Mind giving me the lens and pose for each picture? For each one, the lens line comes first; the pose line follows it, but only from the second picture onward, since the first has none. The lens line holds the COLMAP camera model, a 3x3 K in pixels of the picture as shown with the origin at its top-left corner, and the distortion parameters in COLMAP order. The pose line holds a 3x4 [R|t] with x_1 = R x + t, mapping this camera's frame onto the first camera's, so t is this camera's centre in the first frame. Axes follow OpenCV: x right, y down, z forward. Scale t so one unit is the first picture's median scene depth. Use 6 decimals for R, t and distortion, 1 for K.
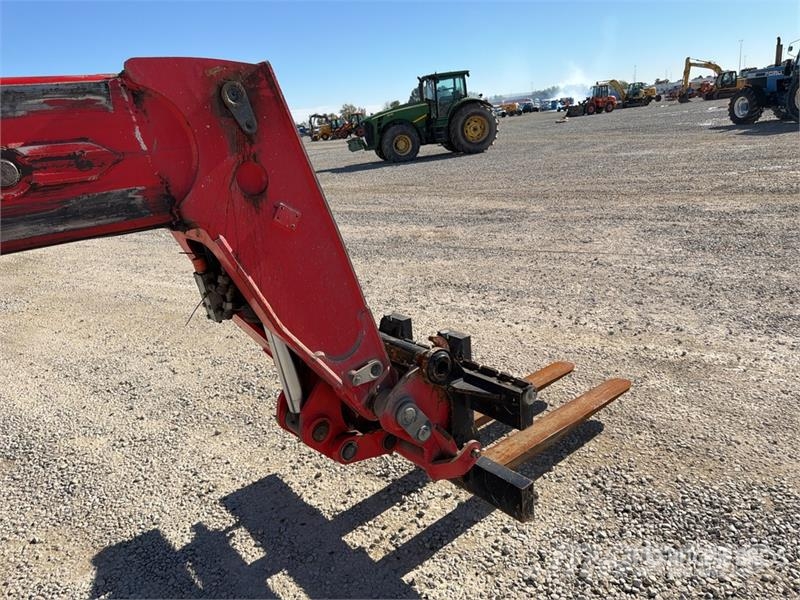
lens RADIAL K [[566.4, 0, 405.1], [0, 566.4, 295.7], [0, 0, 1]] dist [0.055022, -0.062421]
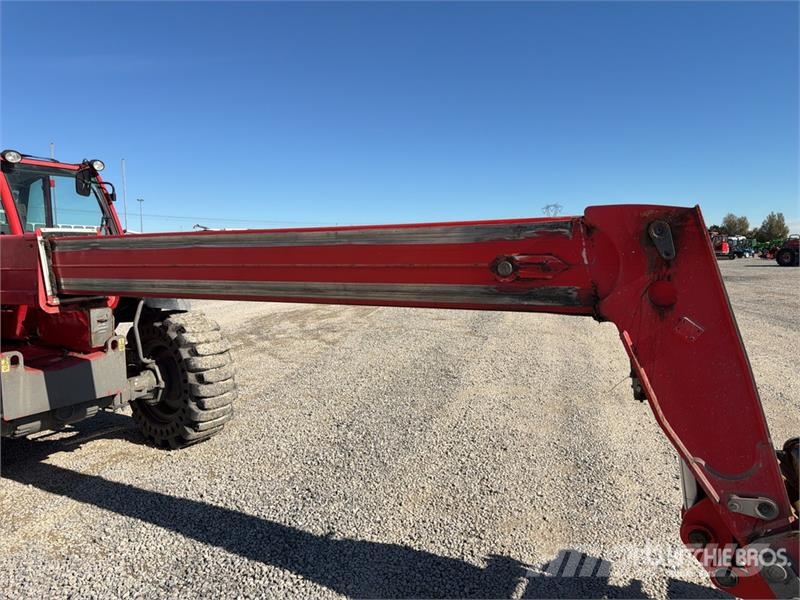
lens RADIAL K [[566.4, 0, 396.5], [0, 566.4, 299.0], [0, 0, 1]] dist [0.055022, -0.062421]
pose [[0.371459, 0.173741, -0.912049, 0.707334], [-0.292645, 0.954172, 0.062577, -0.110359], [0.881123, 0.243662, 0.405280, -0.018892]]
